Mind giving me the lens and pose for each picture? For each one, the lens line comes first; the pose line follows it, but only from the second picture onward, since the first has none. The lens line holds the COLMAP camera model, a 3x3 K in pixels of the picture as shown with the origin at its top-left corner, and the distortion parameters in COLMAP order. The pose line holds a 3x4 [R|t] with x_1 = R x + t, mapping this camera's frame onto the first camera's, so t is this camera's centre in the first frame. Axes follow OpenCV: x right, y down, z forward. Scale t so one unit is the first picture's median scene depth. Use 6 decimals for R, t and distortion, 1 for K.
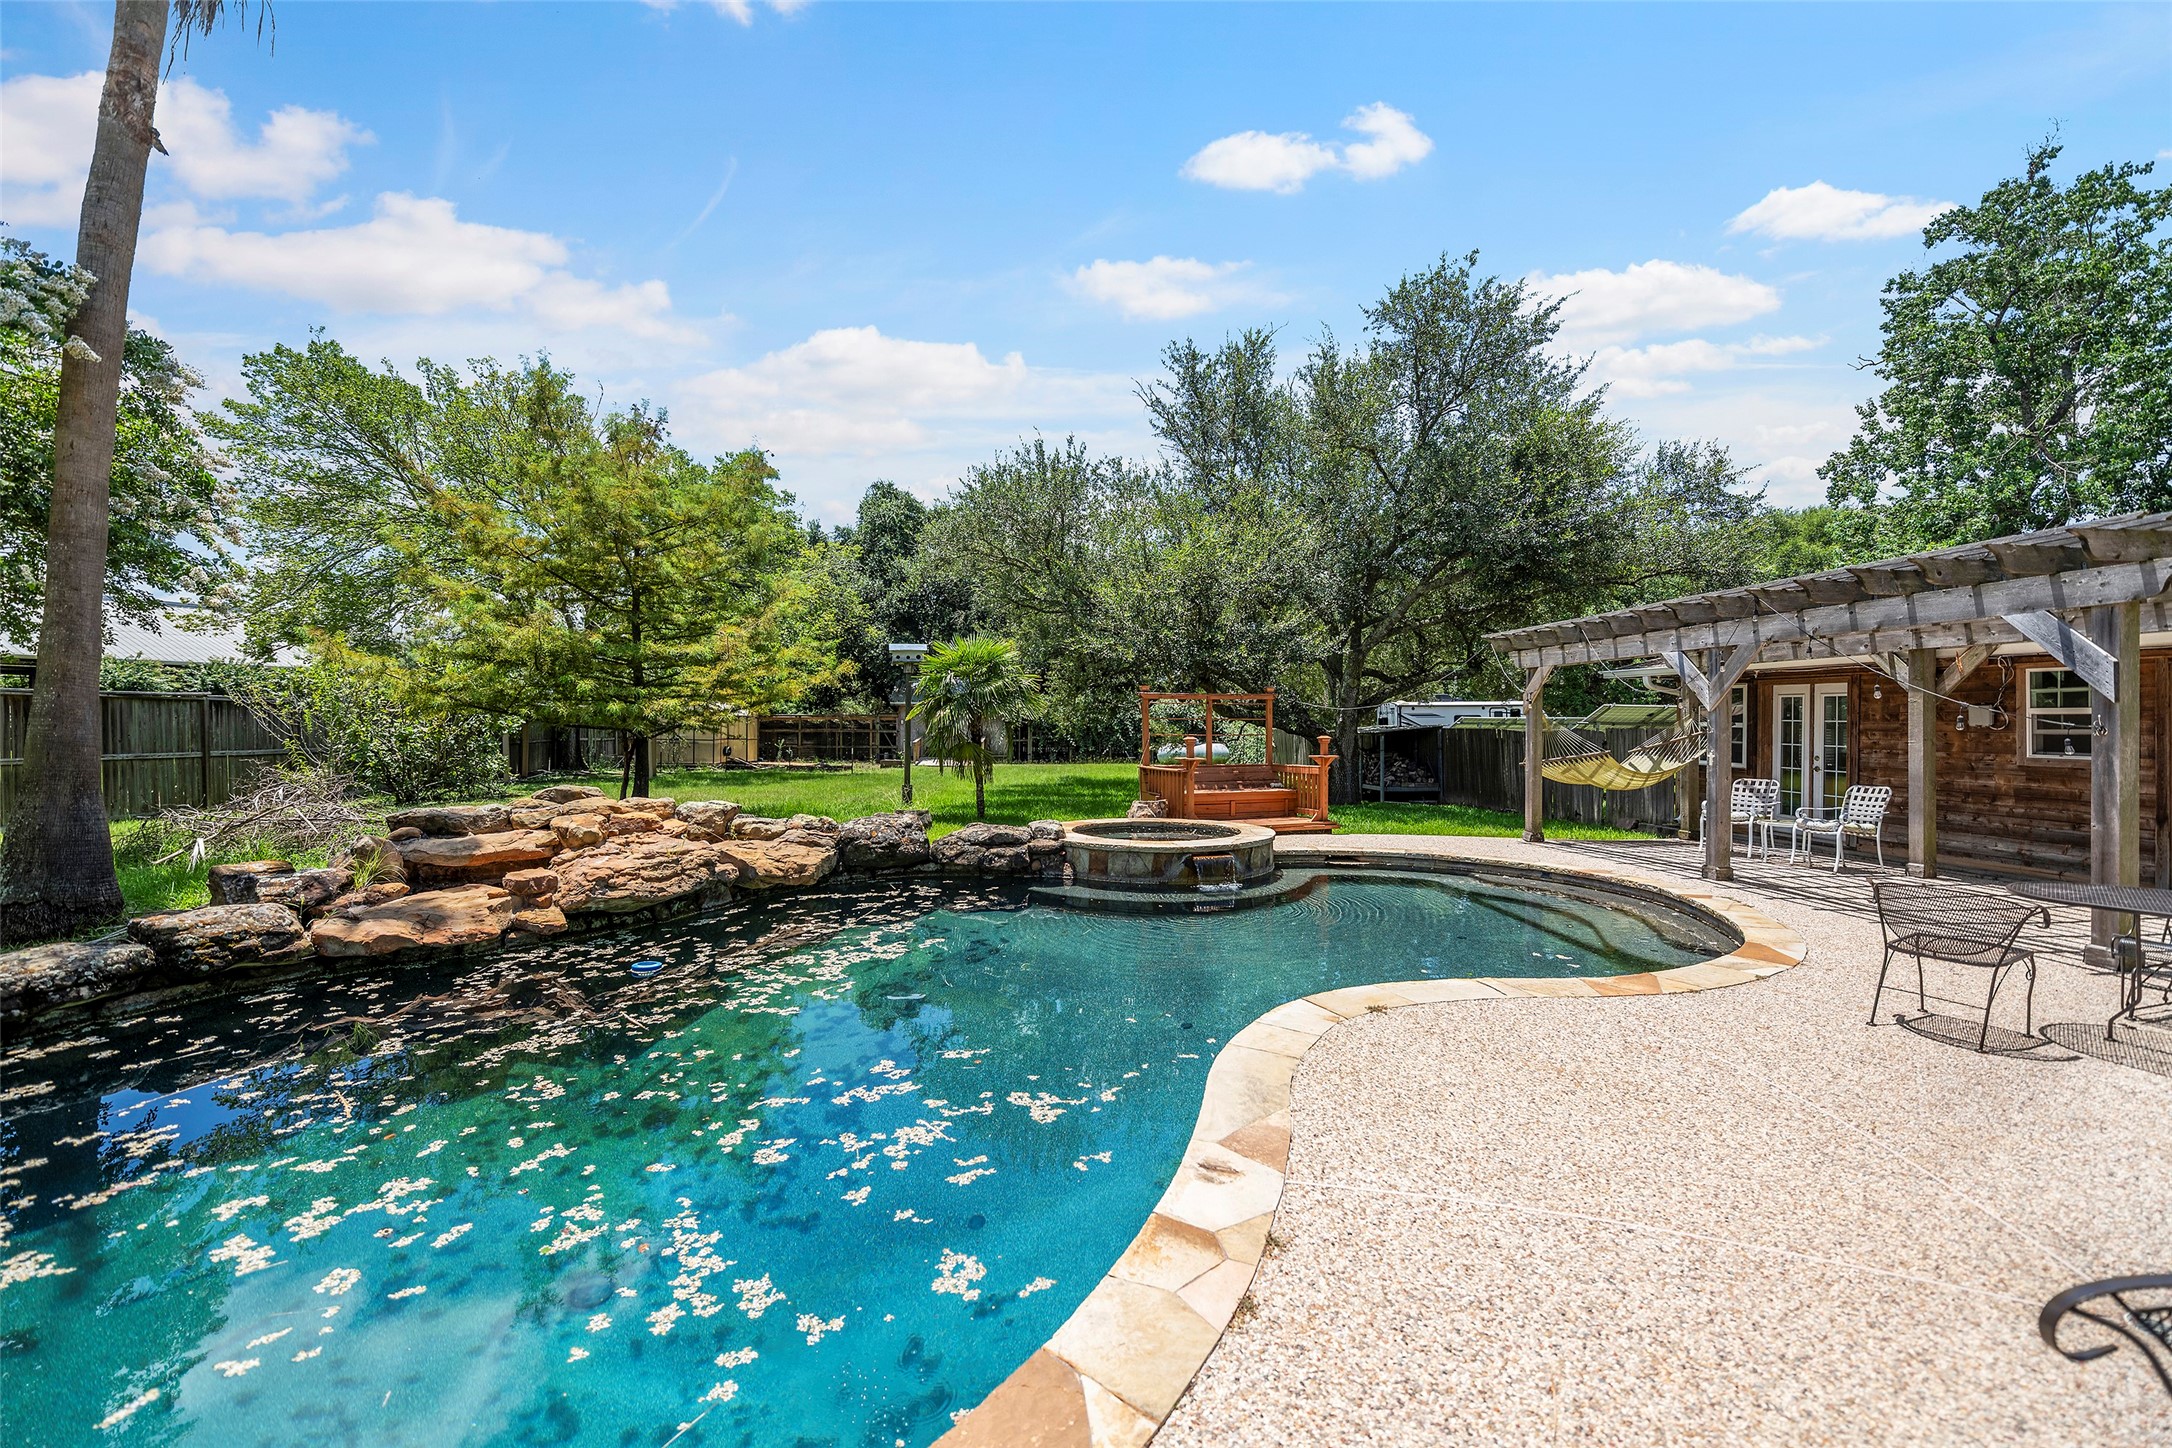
lens RADIAL K [[882.6, 0, 1066.8], [0, 882.6, 723.9], [0, 0, 1]] dist [-0.009777, 0.000134]
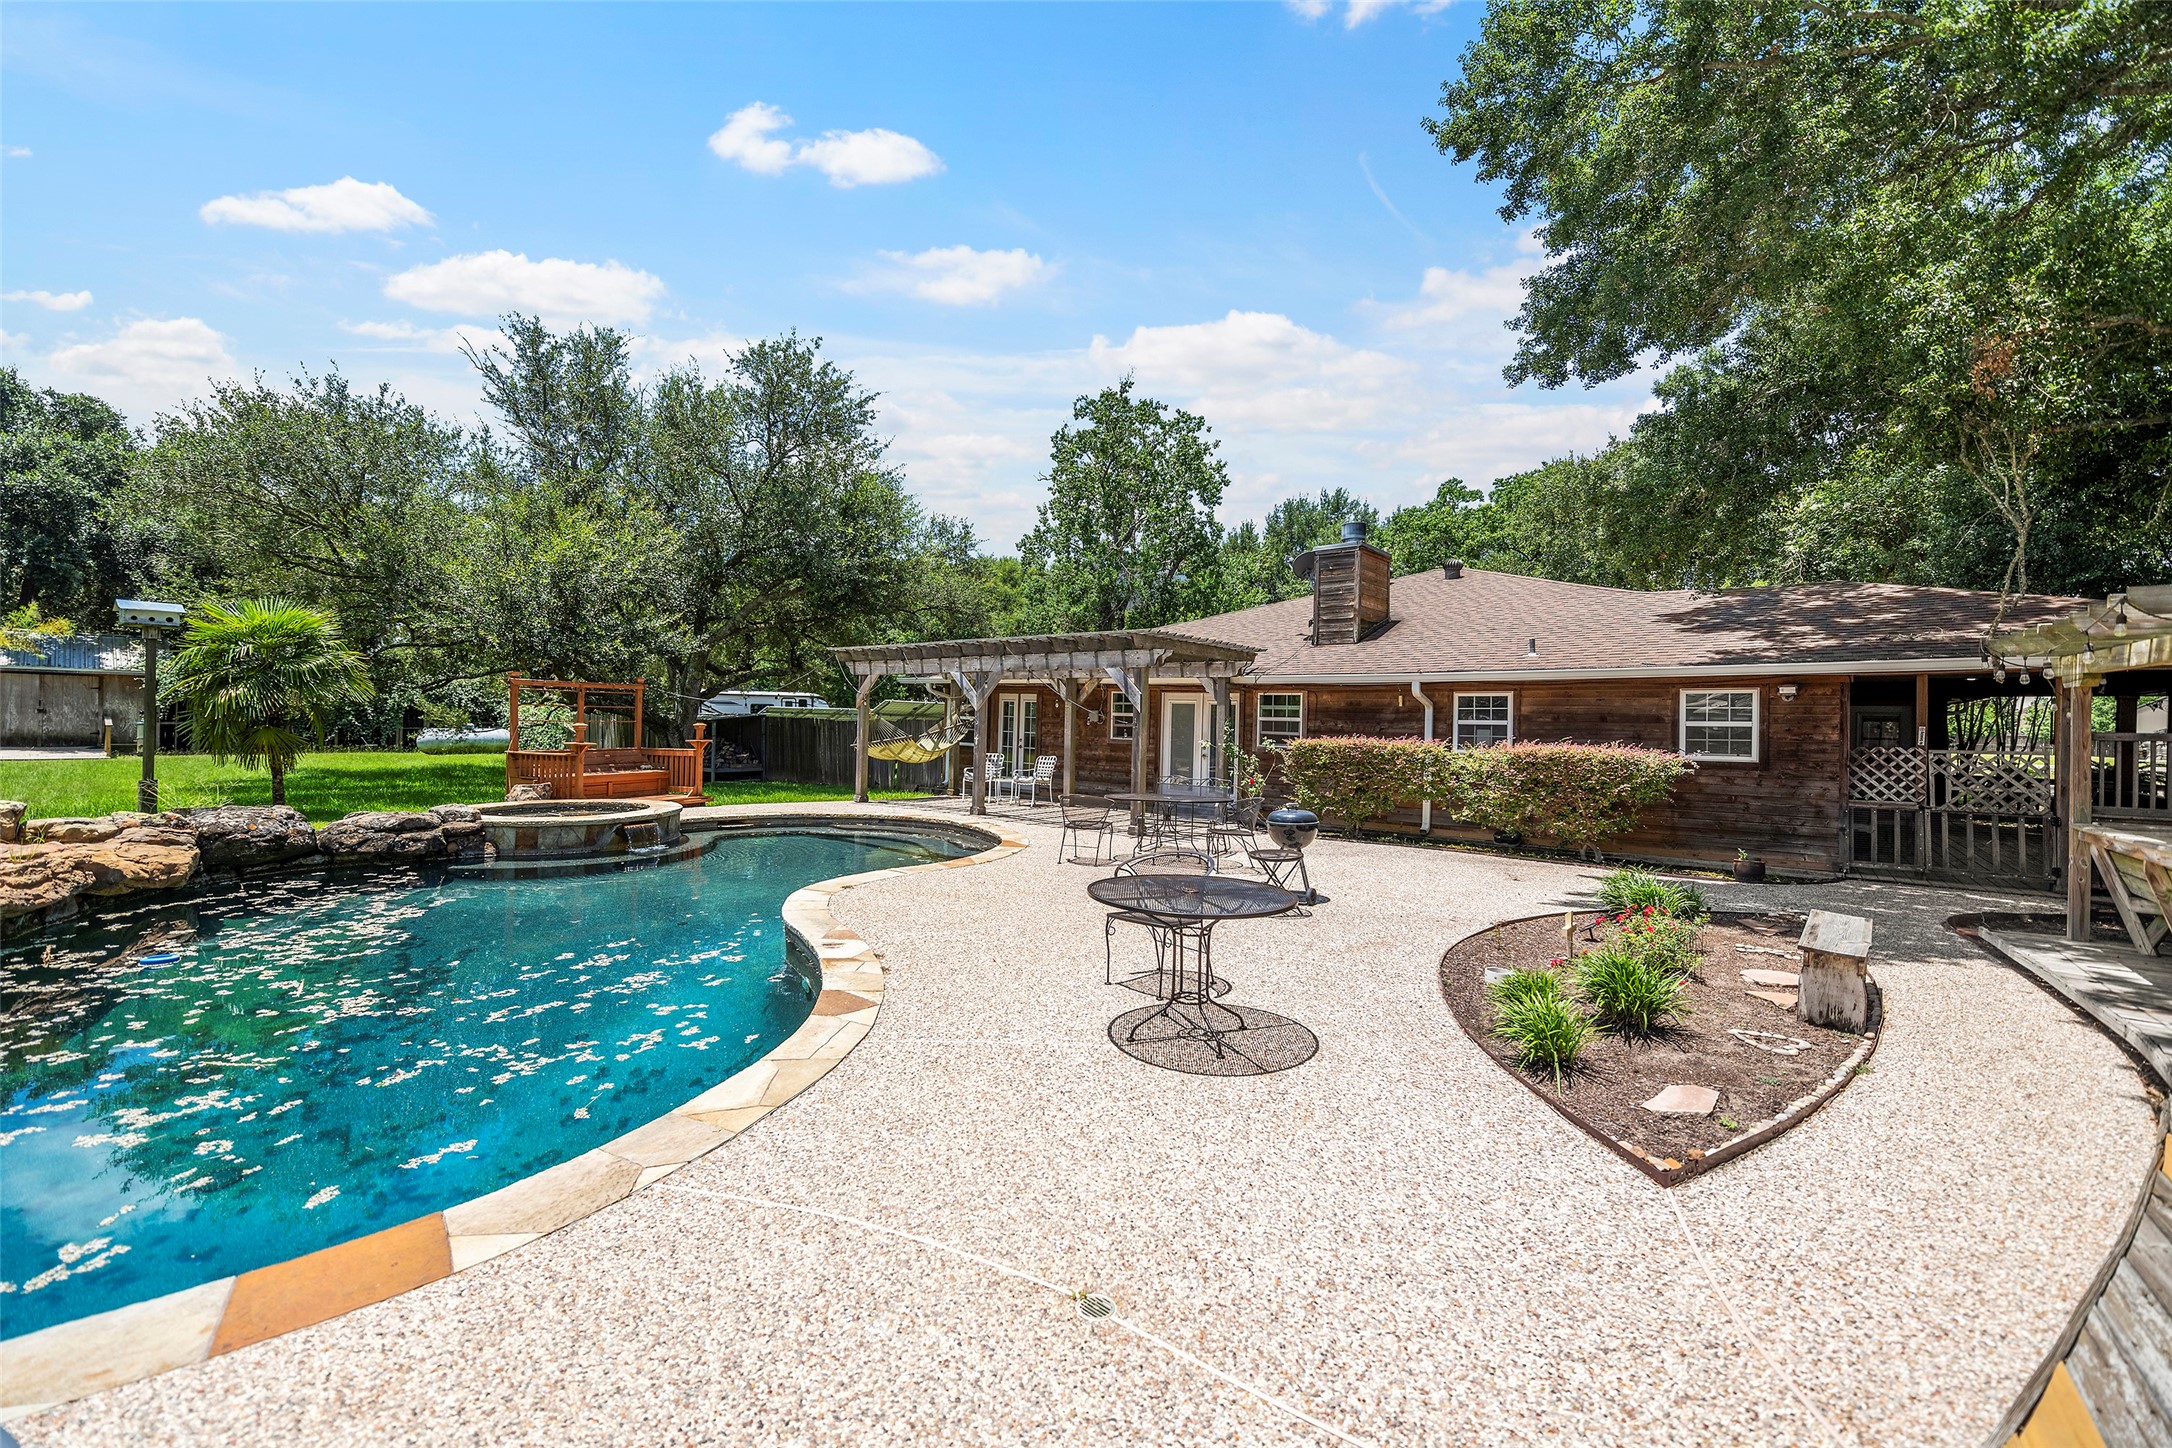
lens RADIAL K [[882.6, 0, 1104.2], [0, 882.6, 717.0], [0, 0, 1]] dist [-0.009777, 0.000134]
pose [[0.677738, 0.014620, 0.735158, -0.204423], [-0.020251, 0.999794, -0.001214, -0.004124], [-0.735024, -0.014065, 0.677895, -0.184830]]
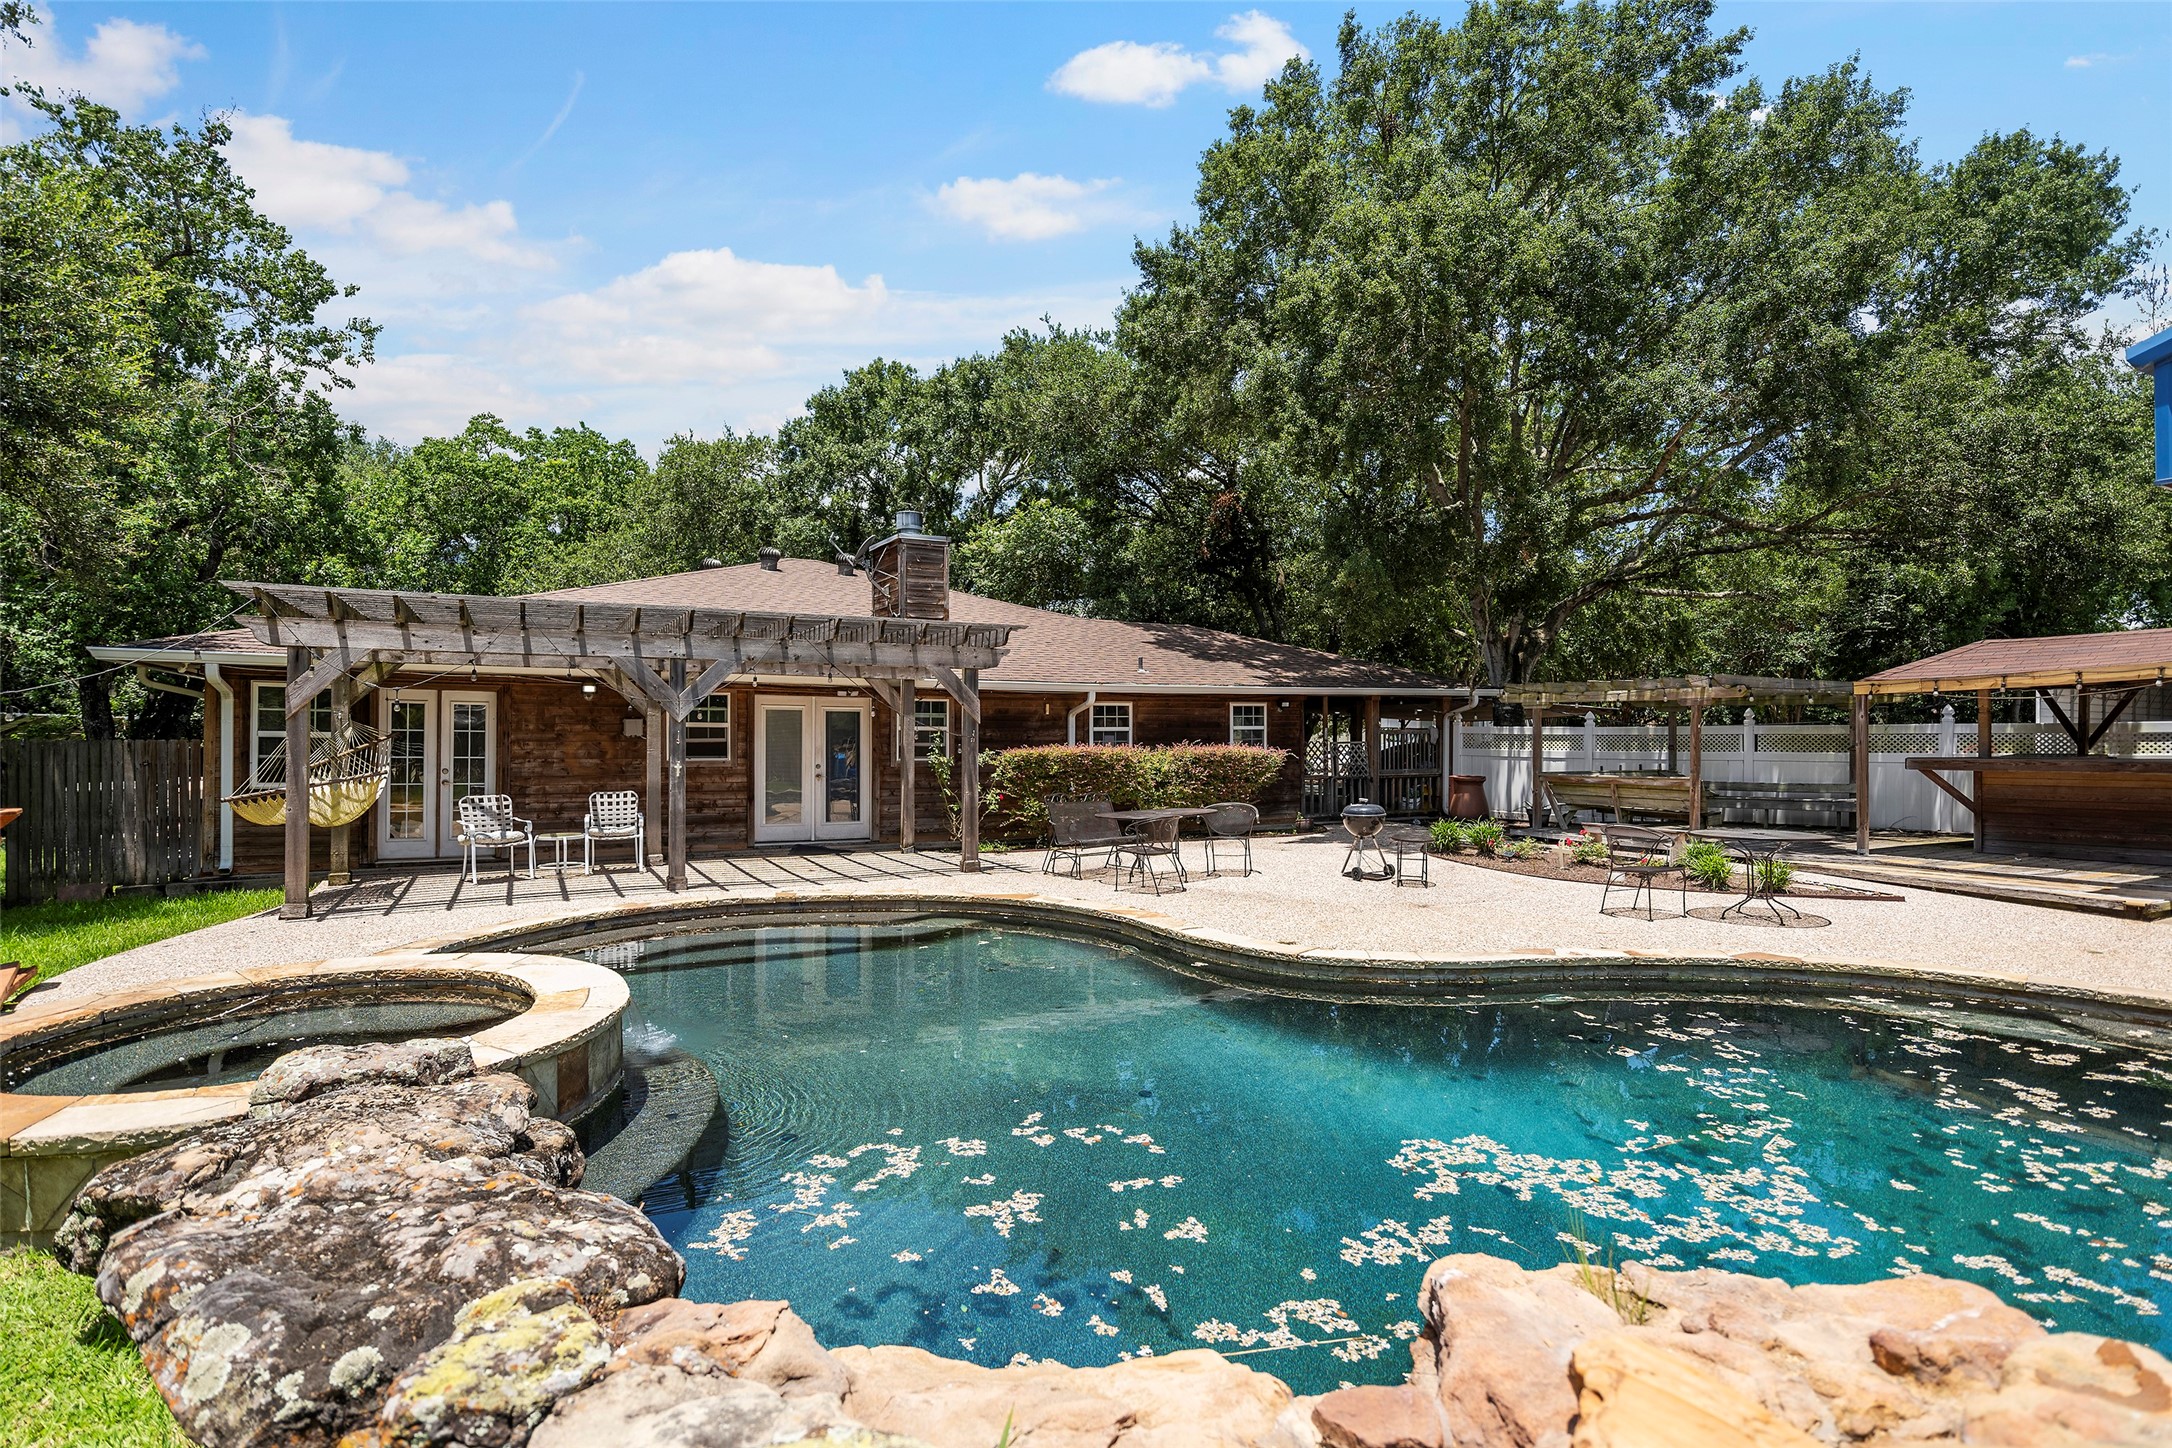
lens RADIAL K [[1077.9, 0, 1073.2], [0, 1077.9, 730.5], [0, 0, 1]] dist [-0.019233, -0.000282]
pose [[-0.422419, 0.005470, 0.906384, -0.406412], [-0.000338, 0.999981, -0.006192, 0.002727], [-0.906401, -0.002922, -0.422409, 0.782604]]
